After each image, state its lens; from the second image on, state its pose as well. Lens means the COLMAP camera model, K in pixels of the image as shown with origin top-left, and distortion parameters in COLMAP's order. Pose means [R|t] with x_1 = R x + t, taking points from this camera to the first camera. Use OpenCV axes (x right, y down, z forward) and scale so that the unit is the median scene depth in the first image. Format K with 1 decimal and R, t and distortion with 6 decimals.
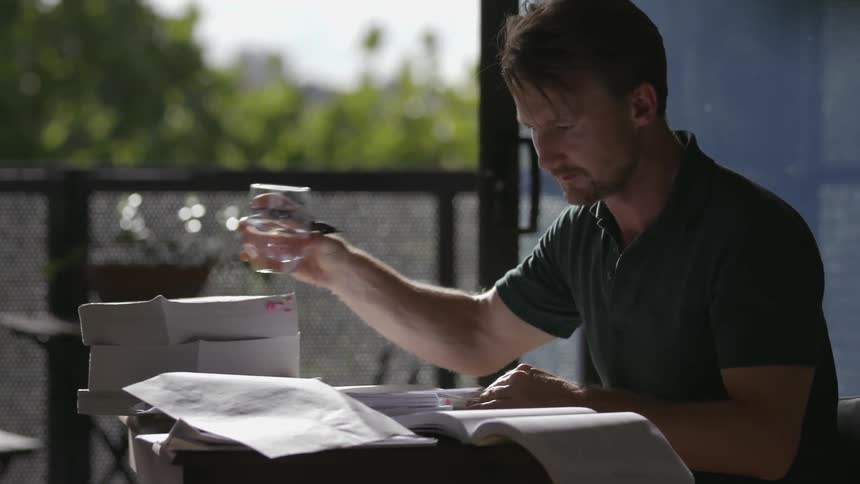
lens RADIAL K [[6249.5, 0, 430.0], [0, 6249.5, 242.0], [0, 0, 1]] dist [-0.082708, -52.367751]
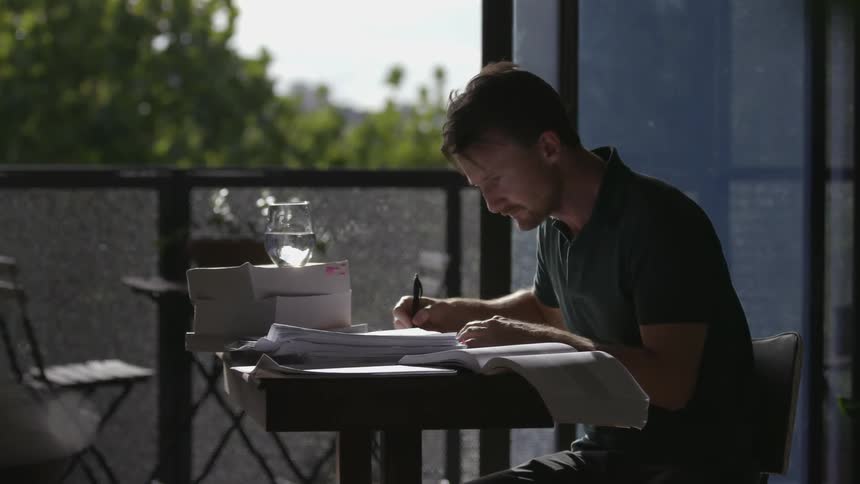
lens RADIAL K [[6249.5, 0, 430.0], [0, 6249.5, 242.0], [0, 0, 1]] dist [-0.082708, -52.367751]
pose [[0.999481, 0.000023, -0.032229, 0.041594], [0.000198, 0.999976, 0.006869, -0.005319], [0.032228, -0.006872, 0.999457, -0.358976]]
